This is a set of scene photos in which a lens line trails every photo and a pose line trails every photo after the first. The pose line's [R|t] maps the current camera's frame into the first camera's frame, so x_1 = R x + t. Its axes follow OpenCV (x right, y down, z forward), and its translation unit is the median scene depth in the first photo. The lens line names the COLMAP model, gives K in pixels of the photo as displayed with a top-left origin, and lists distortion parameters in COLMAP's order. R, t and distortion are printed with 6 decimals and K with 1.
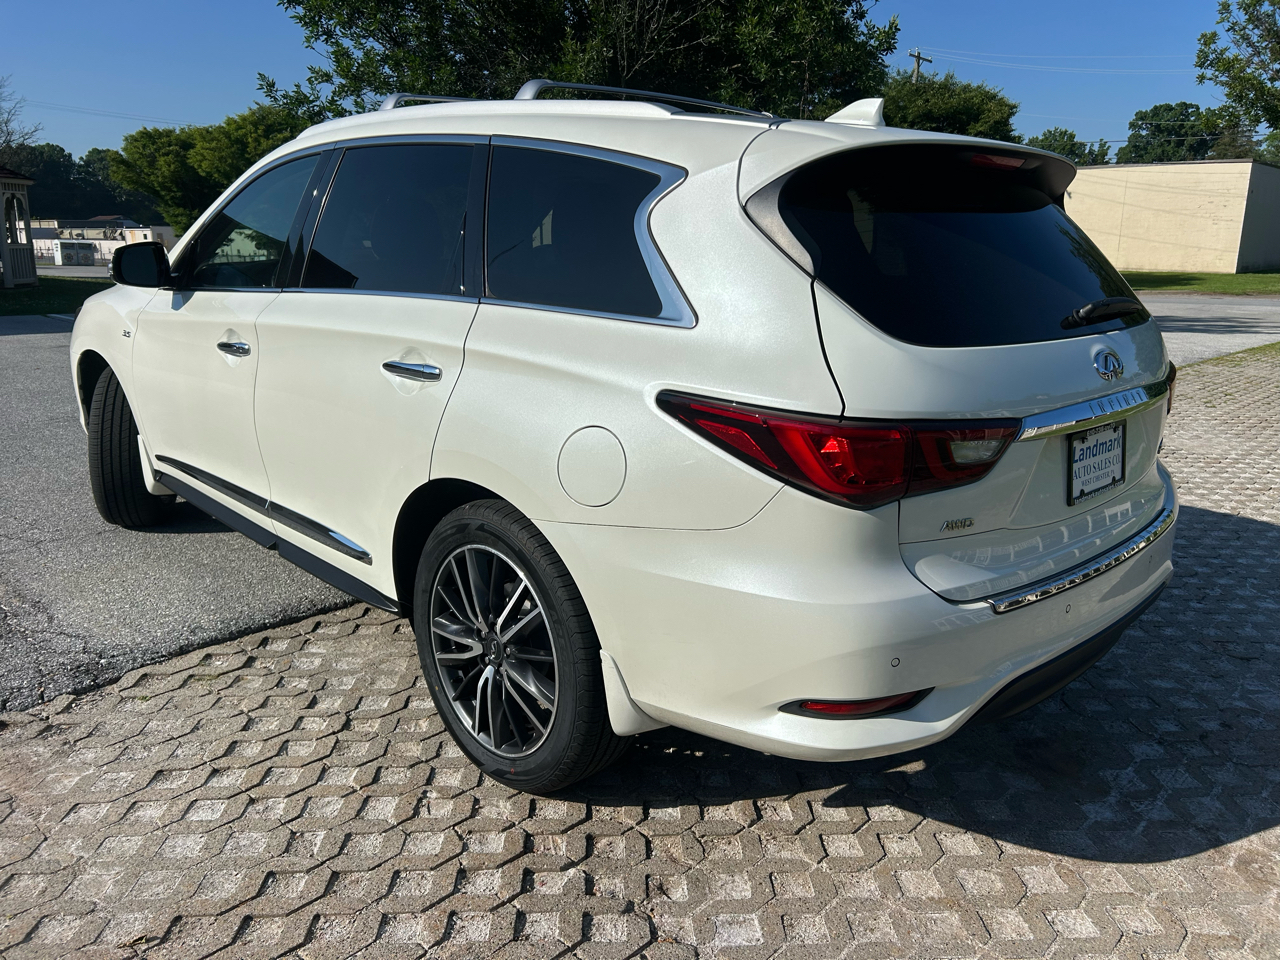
lens RADIAL K [[955.0, 0, 688.4], [0, 955.0, 489.9], [0, 0, 1]] dist [0.020838, -0.010564]
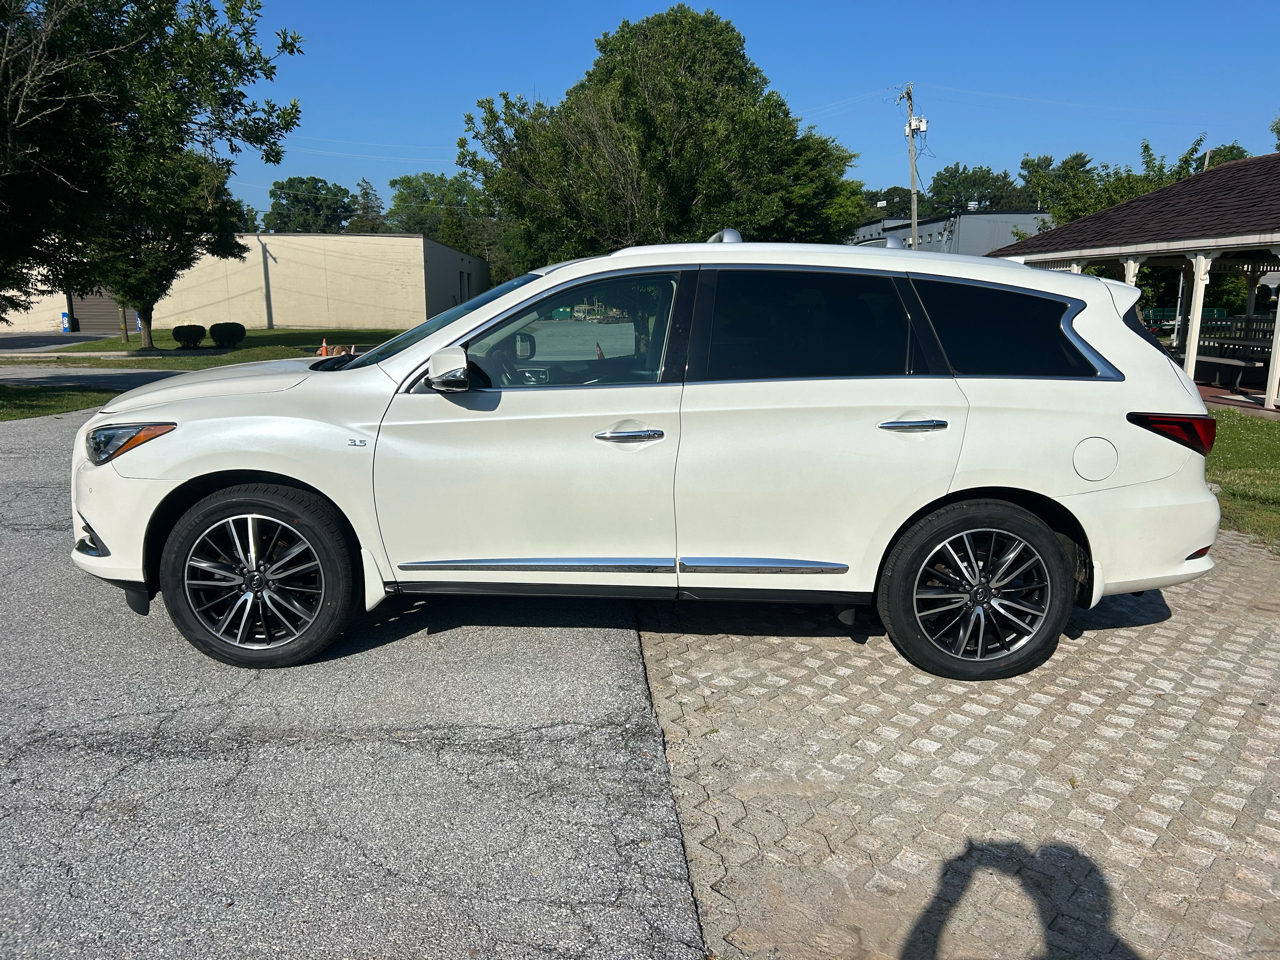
lens RADIAL K [[975.5, 0, 630.2], [0, 975.5, 481.4], [0, 0, 1]] dist [0.055669, -0.066407]
pose [[0.698054, -0.134372, 0.703324, -1.585243], [0.184540, 0.982814, 0.004613, -0.119844], [-0.691857, 0.126572, 0.710854, 0.212014]]
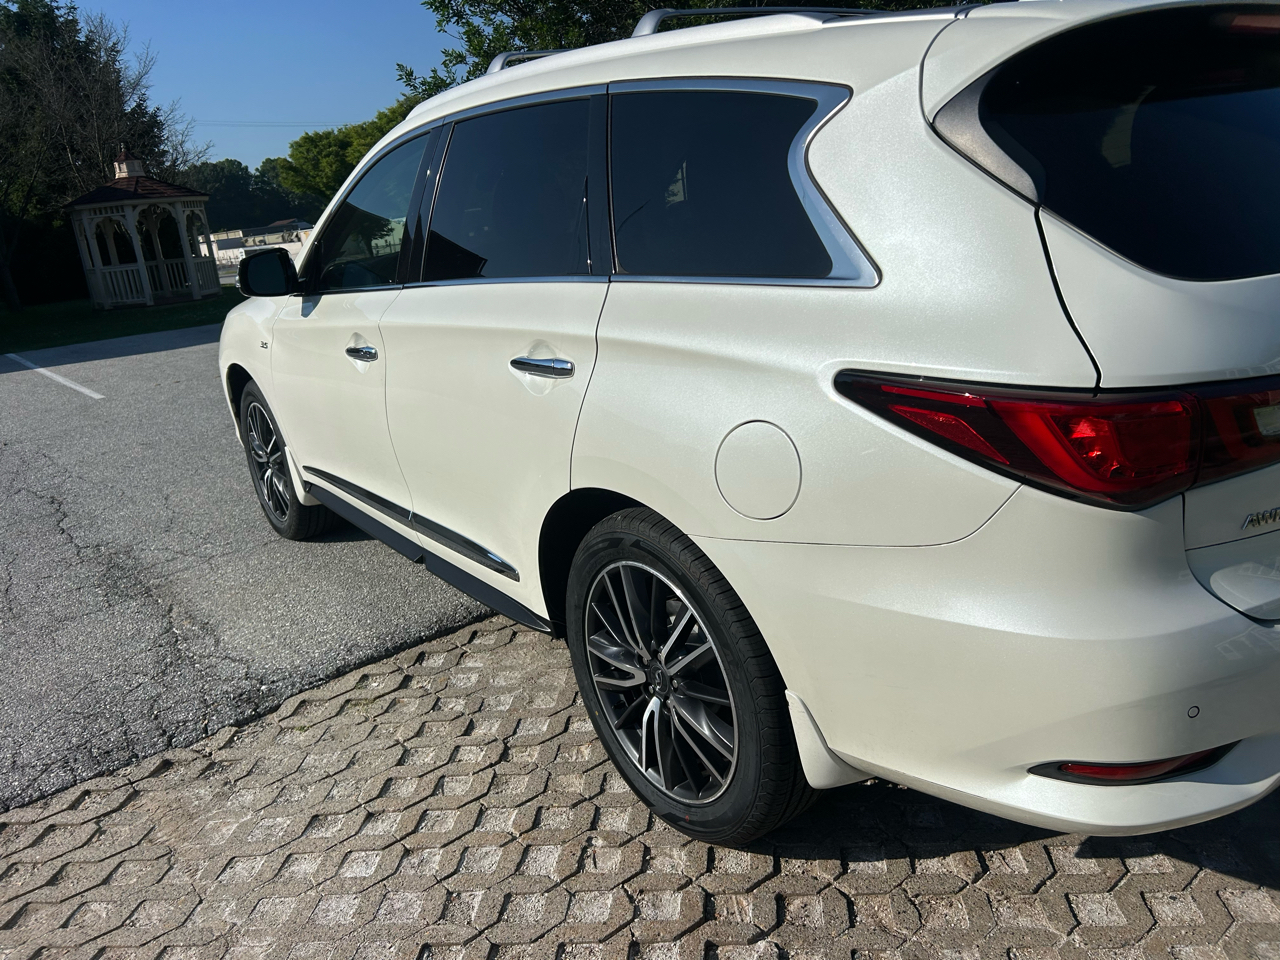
lens RADIAL K [[980.4, 0, 640.0], [0, 980.4, 480.0], [0, 0, 1]] dist [0.012234, 0.001216]
pose [[0.975026, -0.057306, -0.214569, -0.015098], [0.064645, 0.997534, 0.027341, -0.036138], [0.212473, -0.040529, 0.976326, 0.131355]]
